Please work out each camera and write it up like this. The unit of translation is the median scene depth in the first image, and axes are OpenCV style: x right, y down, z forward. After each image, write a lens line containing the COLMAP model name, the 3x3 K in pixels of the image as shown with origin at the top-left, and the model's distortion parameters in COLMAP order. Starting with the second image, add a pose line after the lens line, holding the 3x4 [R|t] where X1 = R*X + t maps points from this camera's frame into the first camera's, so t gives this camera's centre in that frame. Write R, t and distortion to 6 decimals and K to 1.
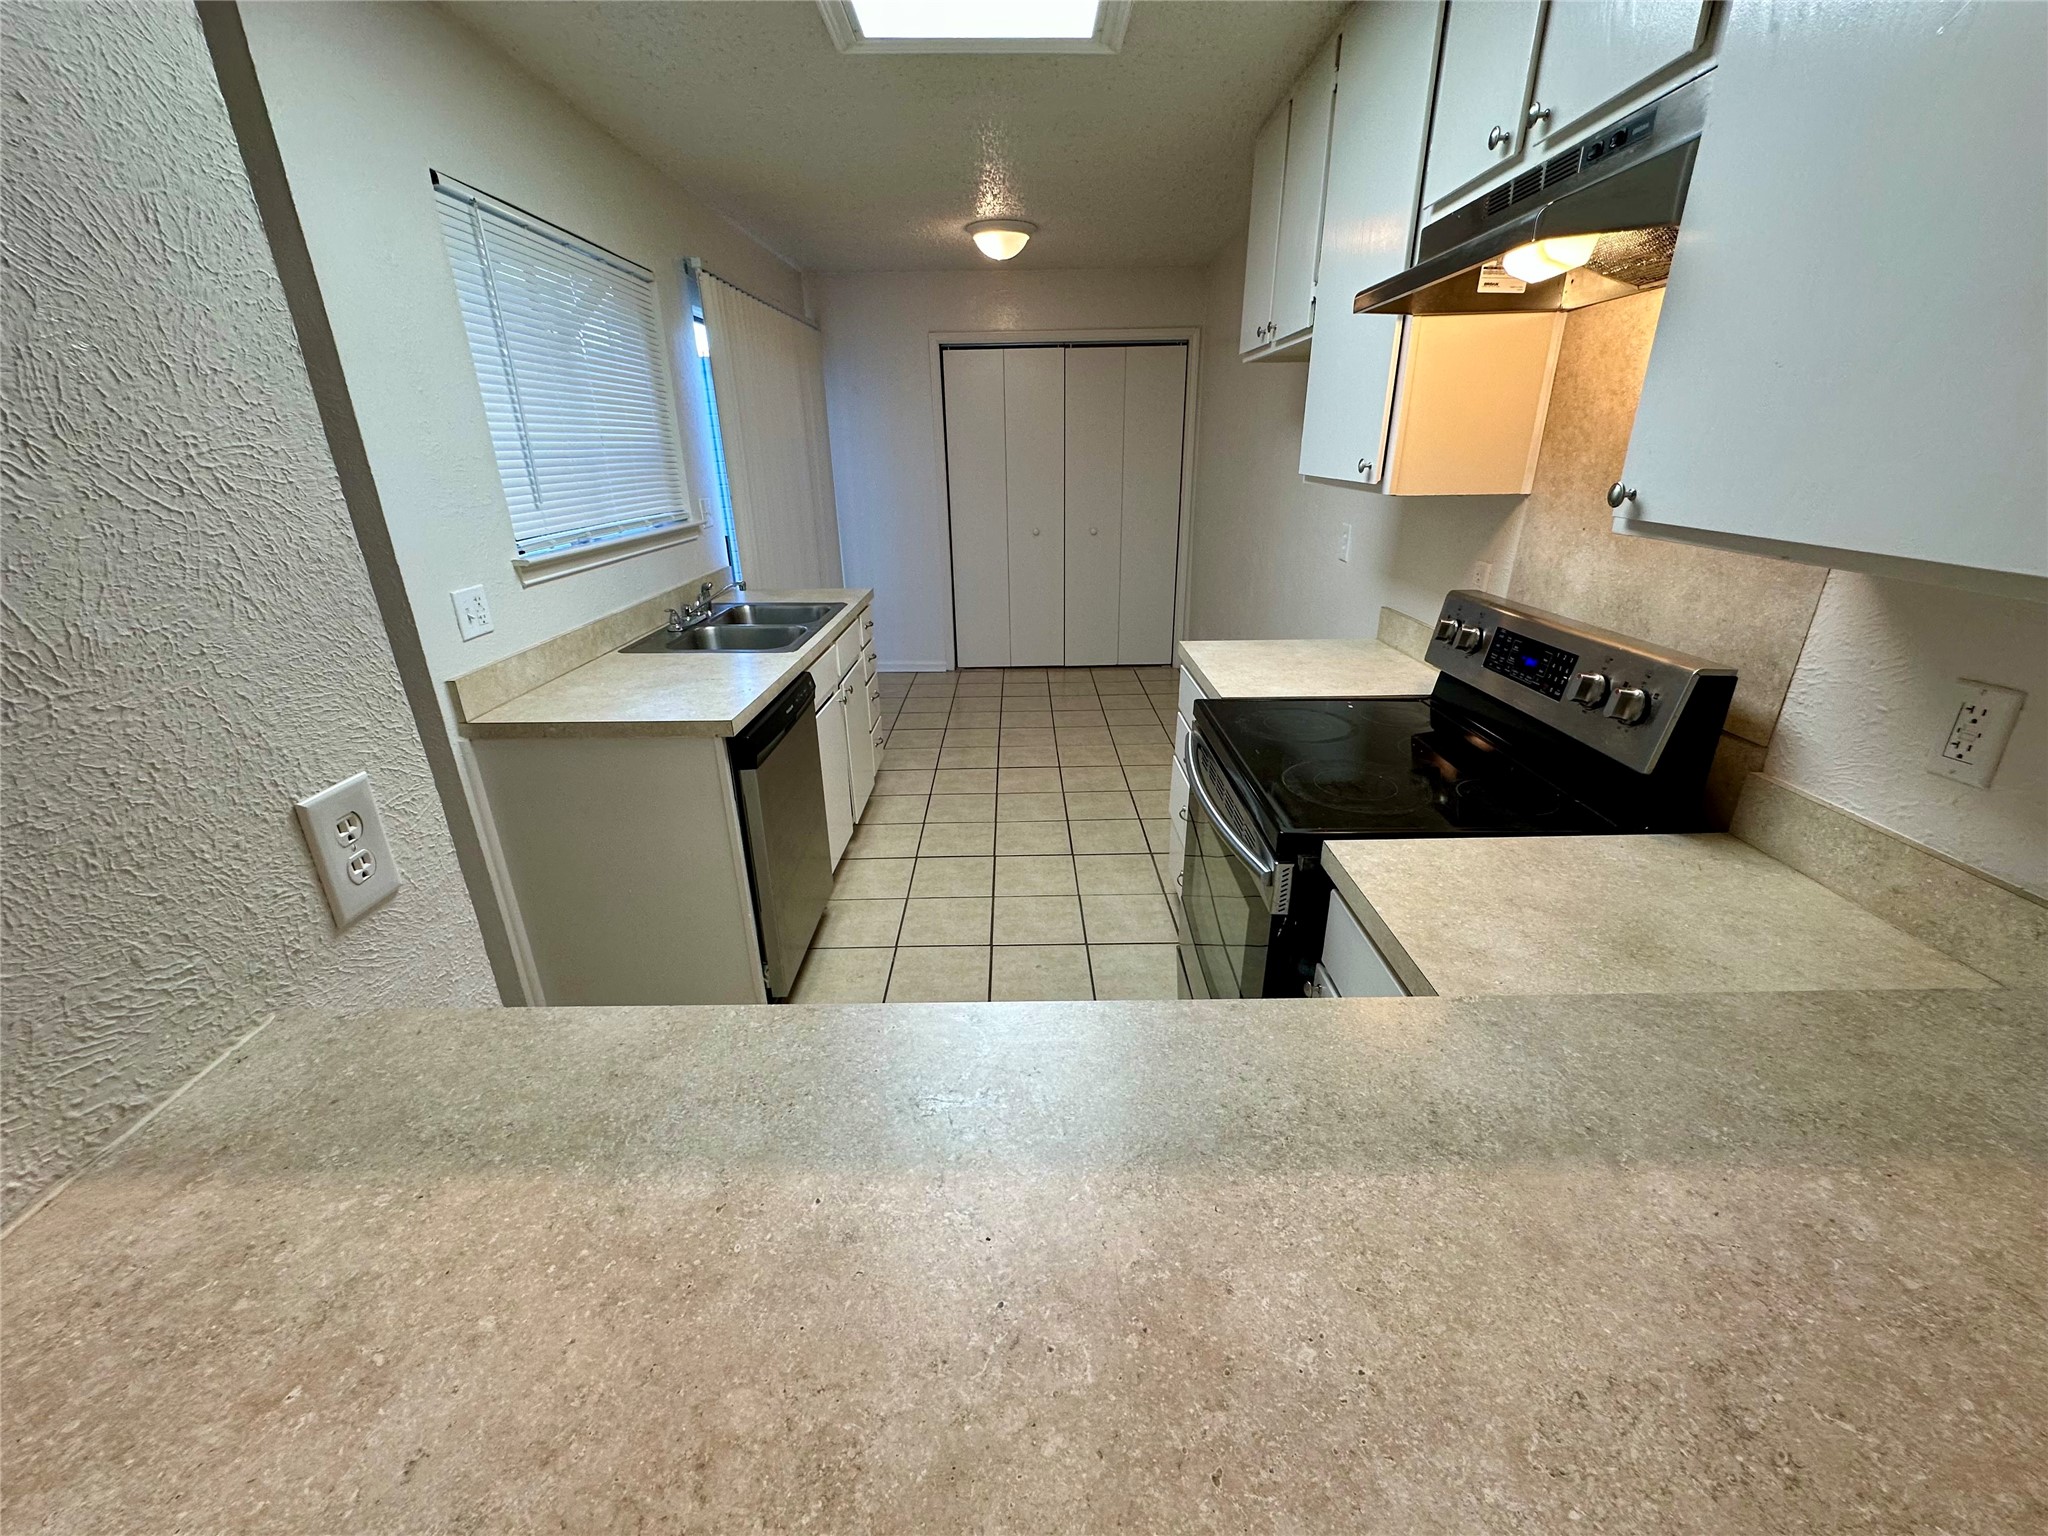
lens RADIAL K [[816.8, 0, 1018.7], [0, 816.8, 763.4], [0, 0, 1]] dist [-0.004131, 0.000079]
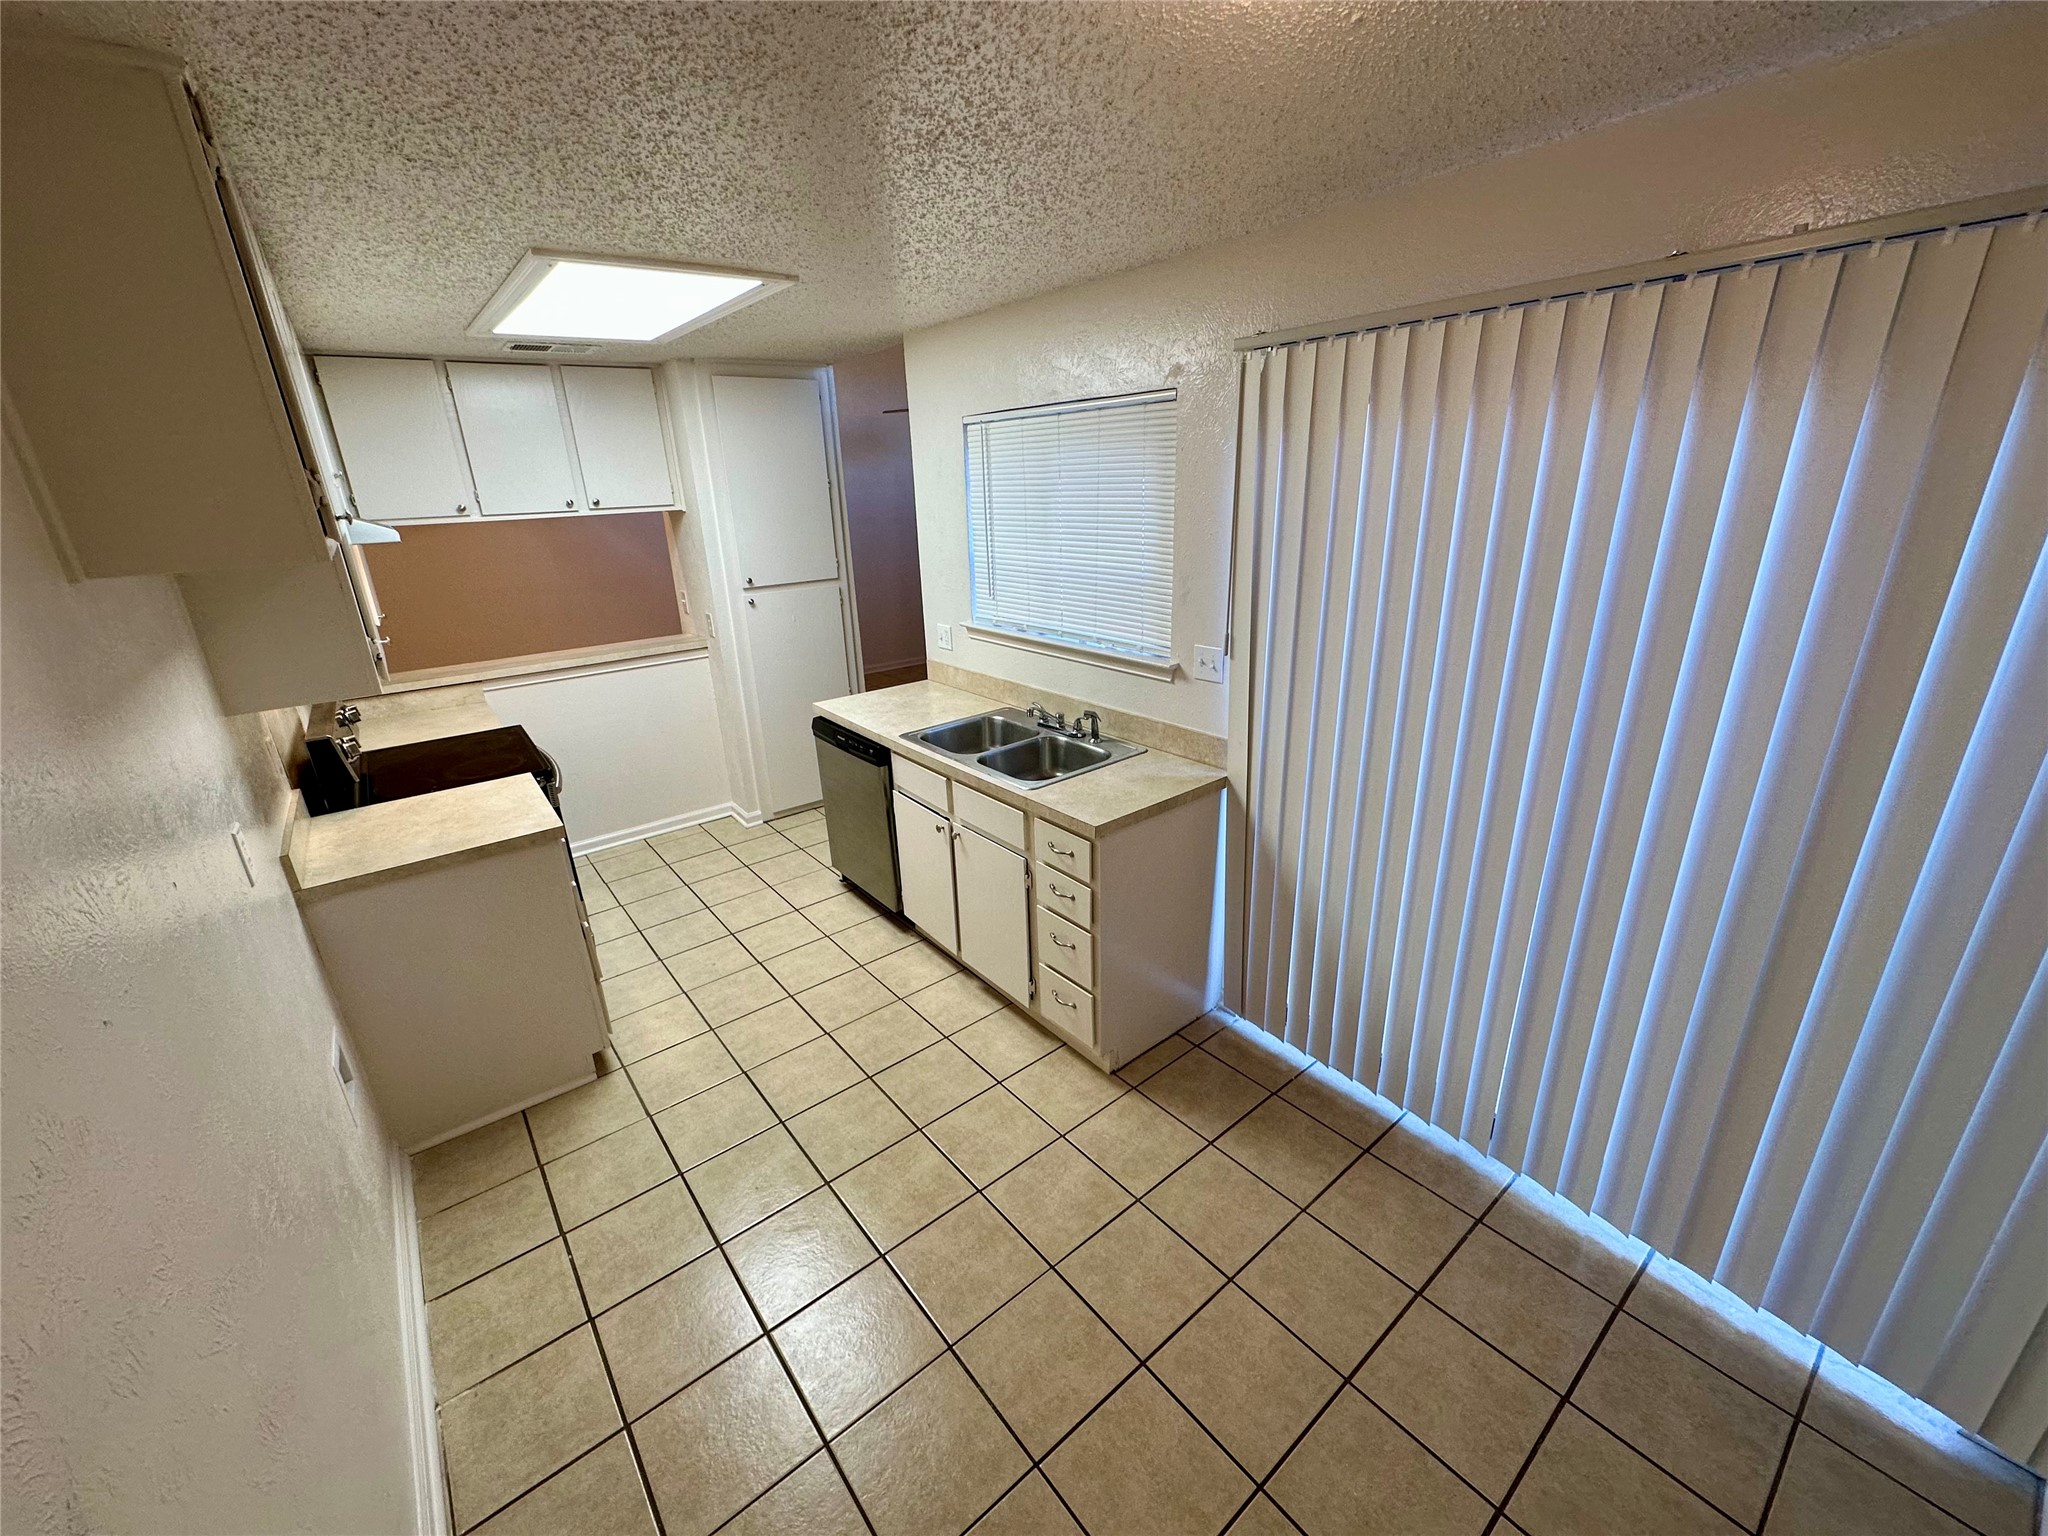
lens RADIAL K [[816.8, 0, 1018.2], [0, 816.8, 764.3], [0, 0, 1]] dist [-0.004131, 0.000079]
pose [[-0.780346, 0.252896, -0.571930, 0.241789], [-0.180930, 0.784158, 0.593600, -0.684417], [0.598603, 0.566692, -0.566158, 1.427851]]
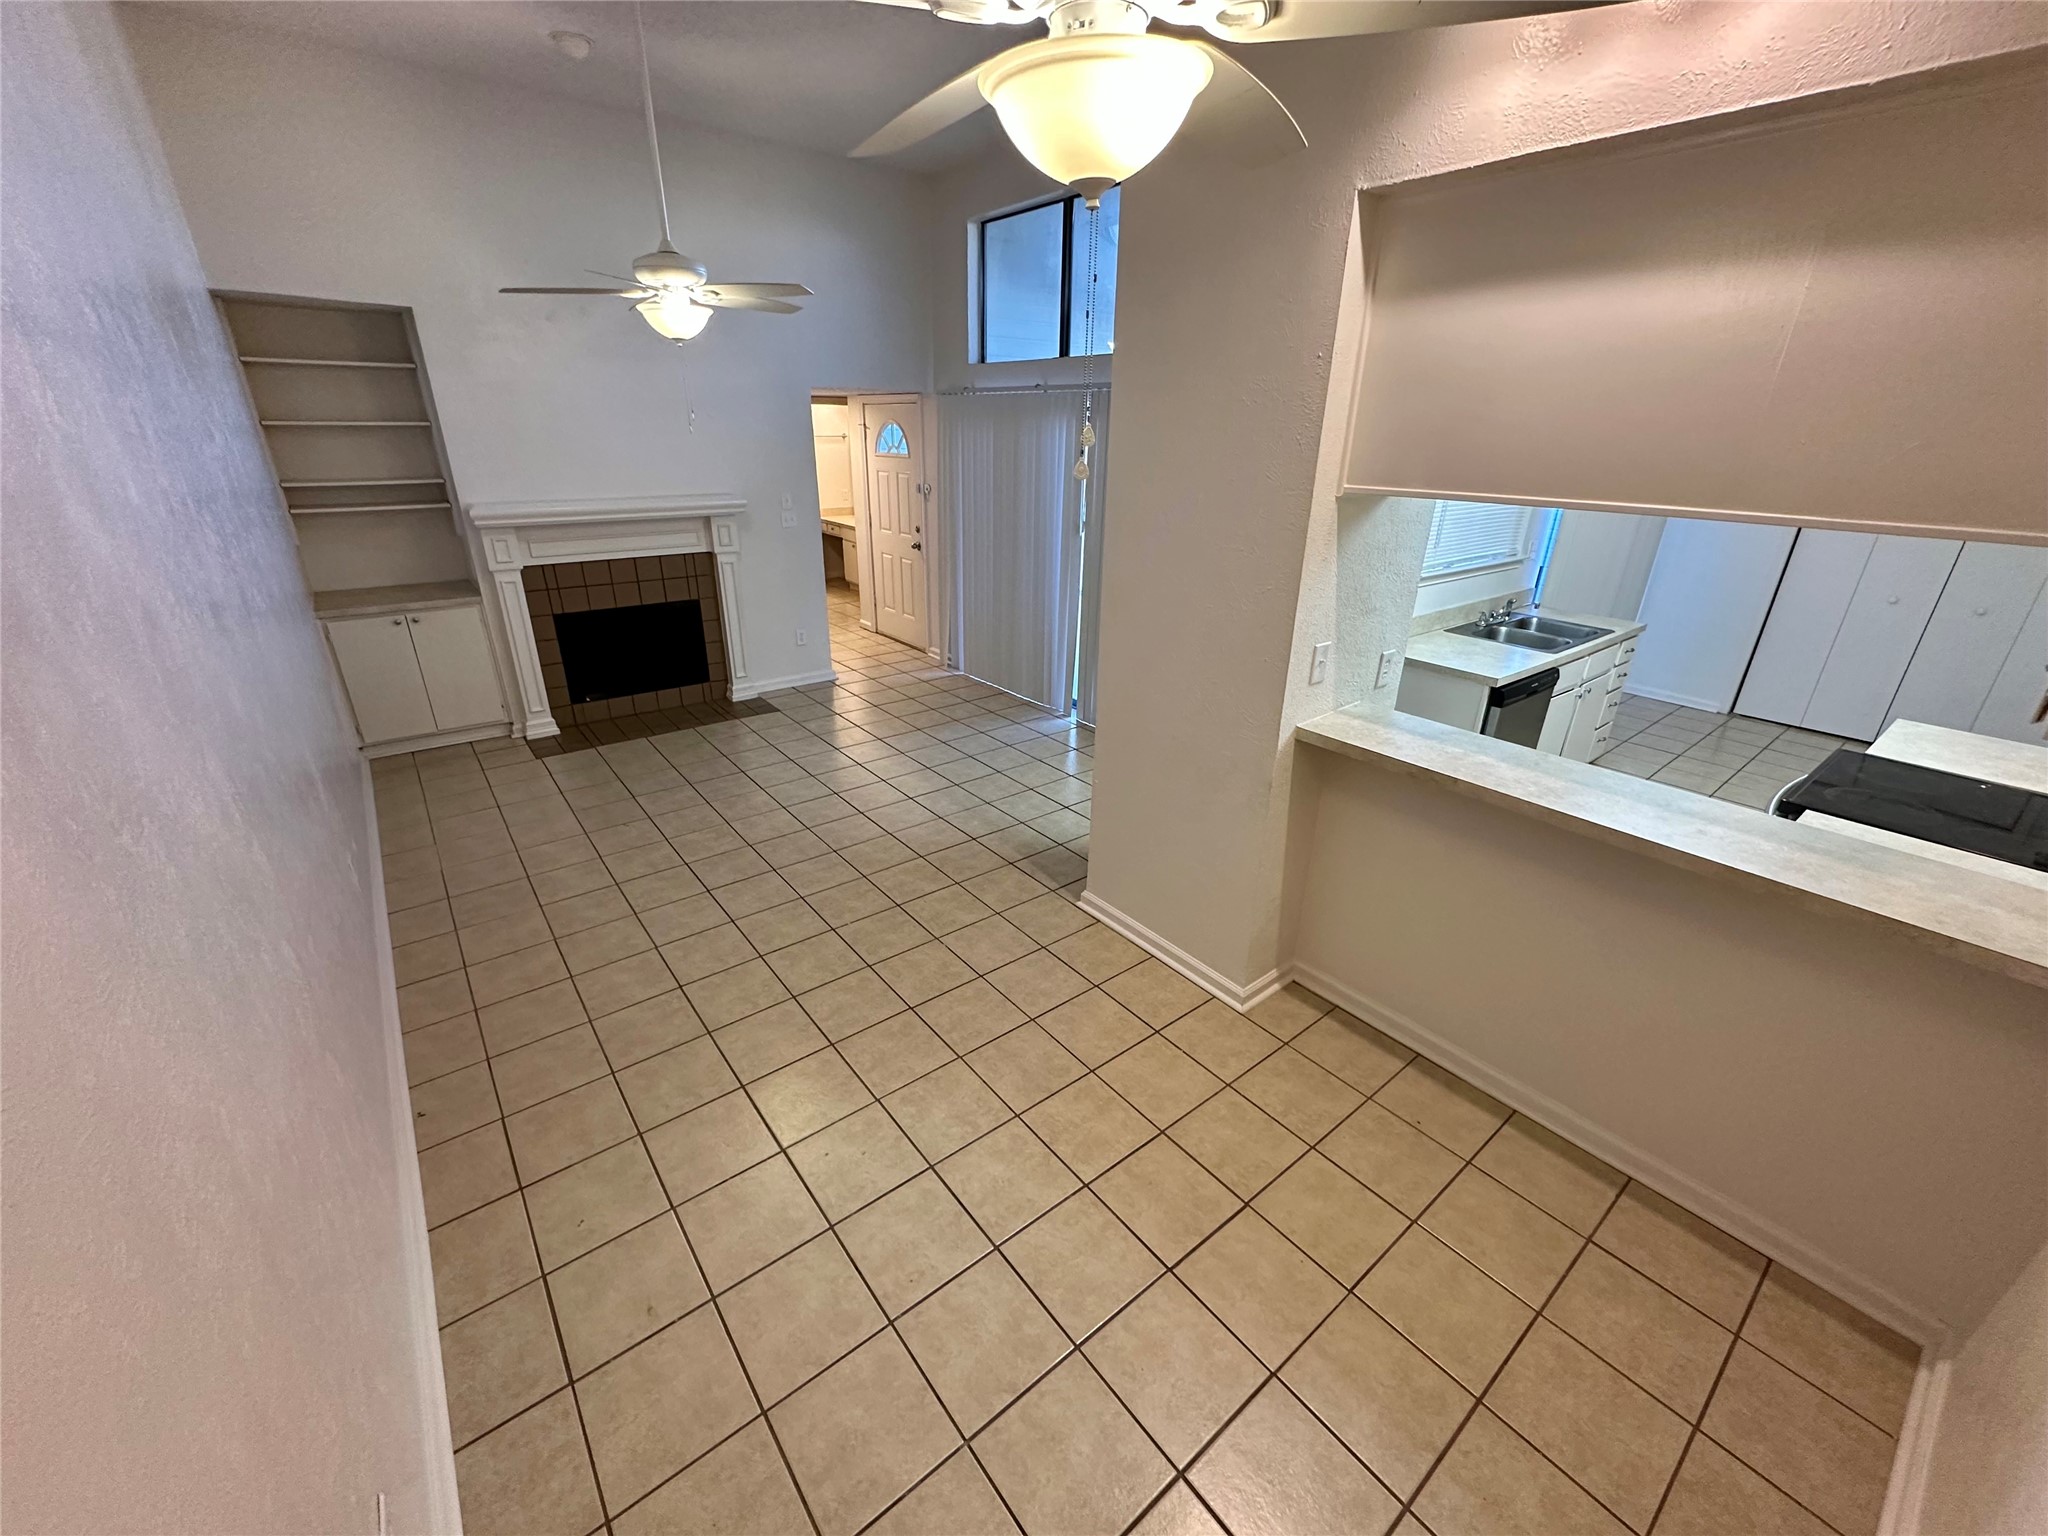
lens RADIAL K [[816.8, 0, 1025.2], [0, 816.8, 768.9], [0, 0, 1]] dist [-0.004131, 0.000079]
pose [[0.623830, 0.328806, -0.709029, 0.237346], [-0.307335, 0.937316, 0.164267, 0.108222], [0.718596, 0.115435, 0.685780, -0.674615]]
